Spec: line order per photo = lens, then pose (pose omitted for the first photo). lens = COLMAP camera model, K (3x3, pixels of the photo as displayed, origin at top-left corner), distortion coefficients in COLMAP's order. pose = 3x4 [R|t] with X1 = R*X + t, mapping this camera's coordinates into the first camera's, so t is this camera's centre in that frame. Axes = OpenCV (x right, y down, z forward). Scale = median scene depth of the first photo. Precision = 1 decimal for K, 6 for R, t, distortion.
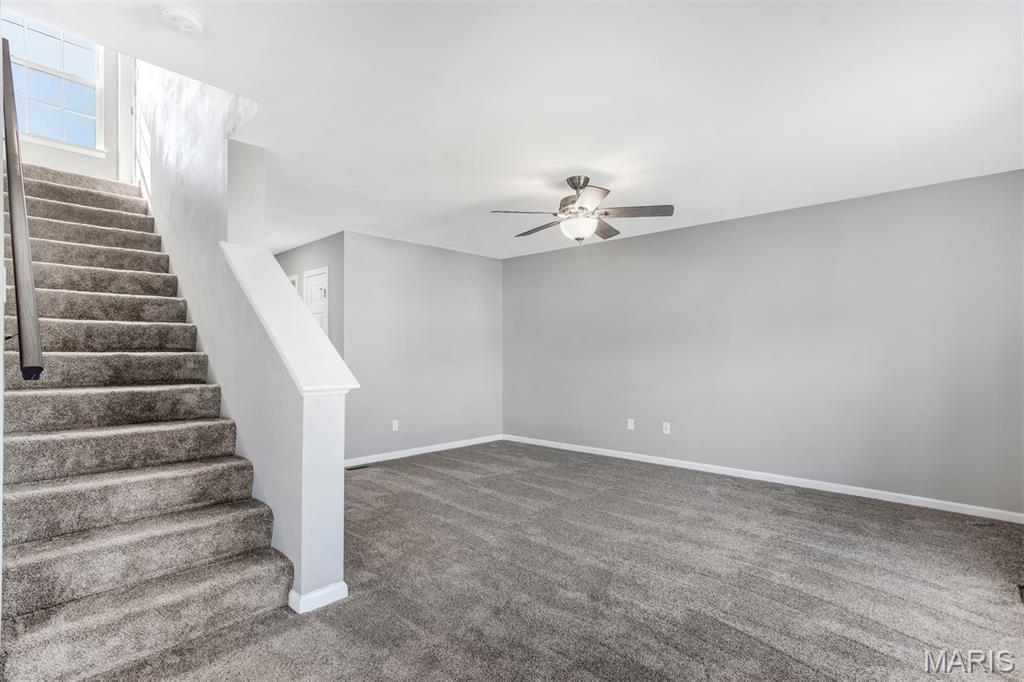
lens RADIAL K [[506.7, 0, 506.7], [0, 506.7, 342.3], [0, 0, 1]] dist [-0.031434, 0.020148]
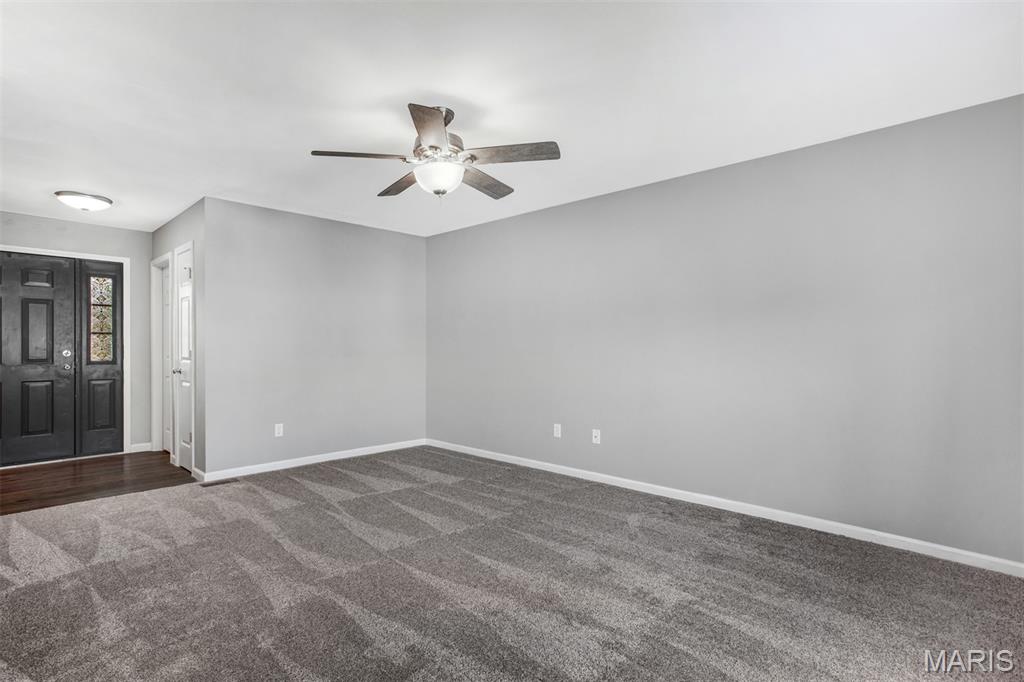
lens RADIAL K [[506.7, 0, 501.2], [0, 506.7, 338.1], [0, 0, 1]] dist [-0.031434, 0.020148]
pose [[0.999884, -0.000440, -0.015200, 0.241526], [0.000540, 0.999978, 0.006598, 0.007259], [0.015197, -0.006606, 0.999863, 0.244366]]
